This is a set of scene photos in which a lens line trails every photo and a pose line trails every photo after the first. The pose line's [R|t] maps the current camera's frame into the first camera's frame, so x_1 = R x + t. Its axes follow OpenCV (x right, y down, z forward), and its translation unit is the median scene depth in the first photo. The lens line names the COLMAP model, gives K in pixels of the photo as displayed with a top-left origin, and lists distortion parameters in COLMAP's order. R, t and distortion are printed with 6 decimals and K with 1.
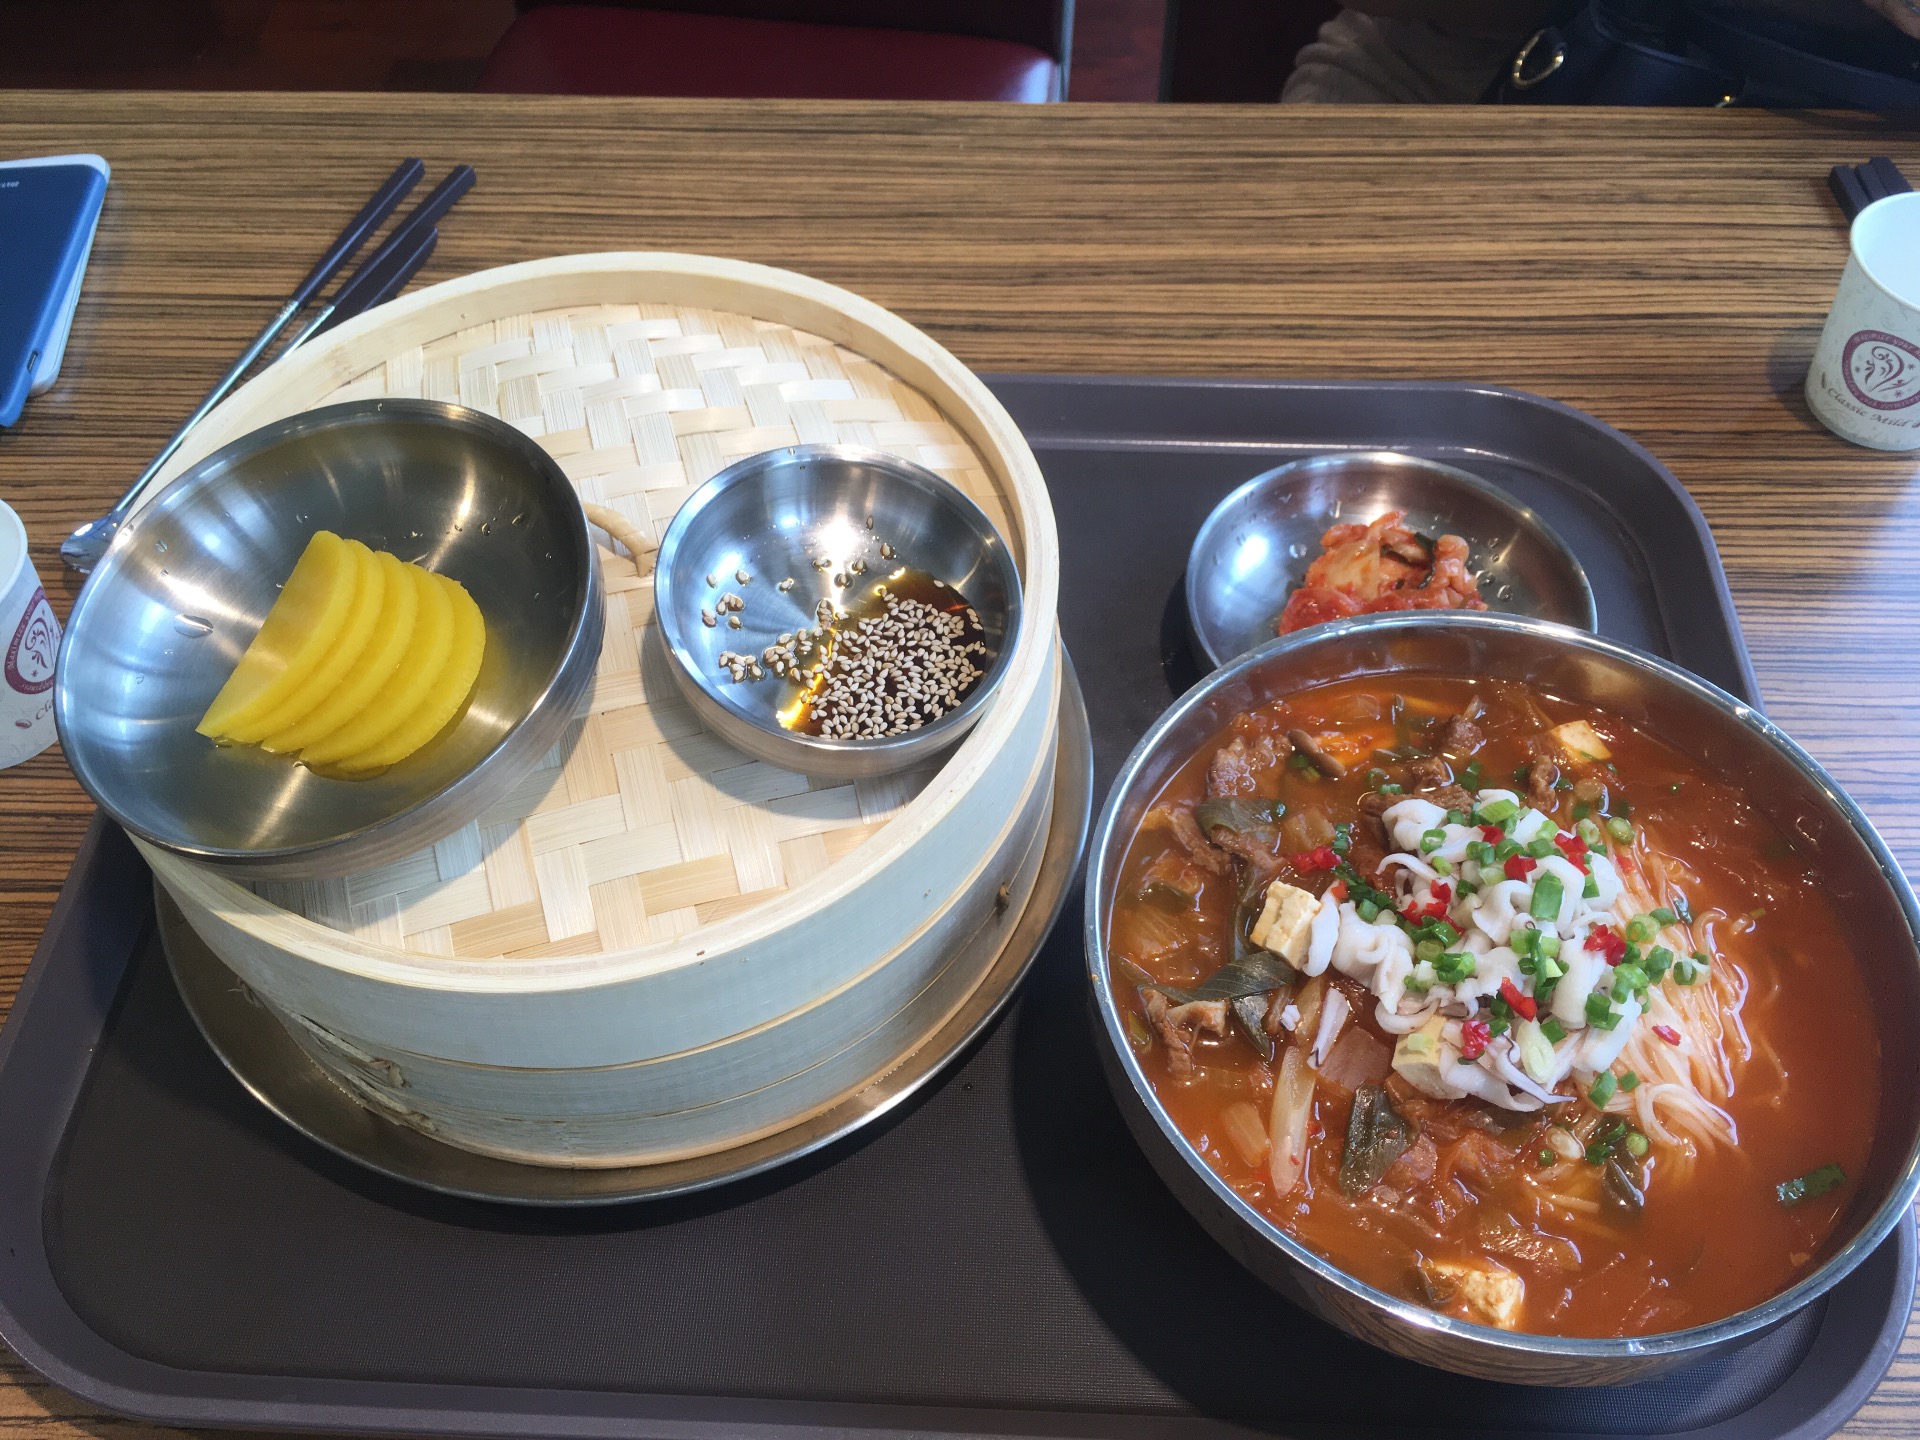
lens RADIAL K [[1647.0, 0, 956.8], [0, 1647.0, 704.7], [0, 0, 1]] dist [0.058609, -0.106403]
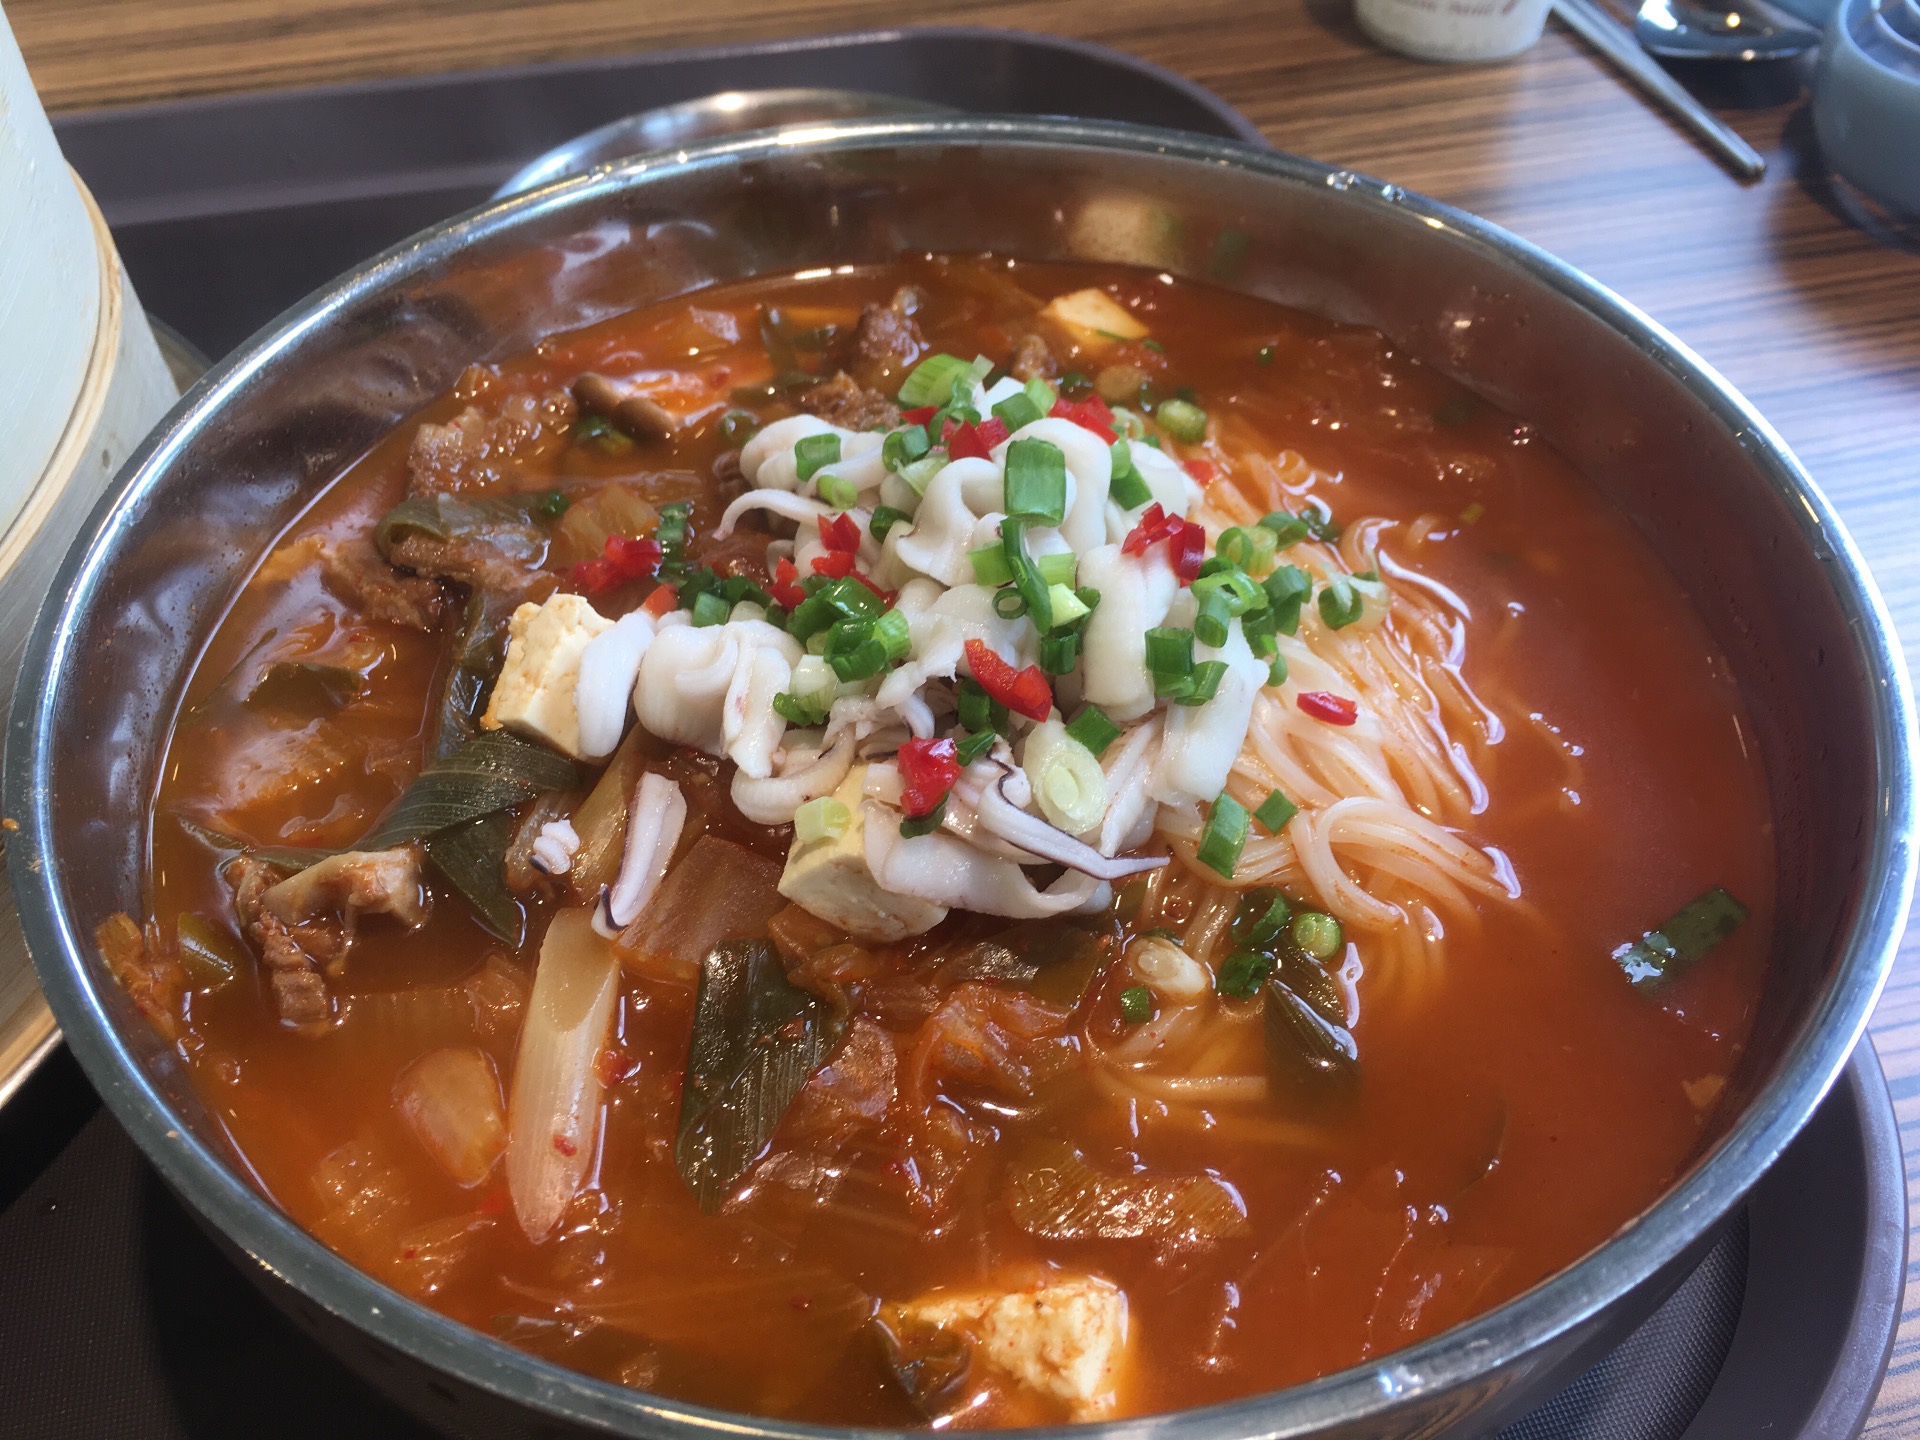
lens RADIAL K [[1647.0, 0, 965.0], [0, 1647.0, 731.0], [0, 0, 1]] dist [0.058609, -0.106403]
pose [[0.964414, -0.189404, 0.184475, 0.238733], [0.205405, 0.976047, -0.071704, 0.219330], [-0.166475, 0.107044, 0.980218, 0.554593]]
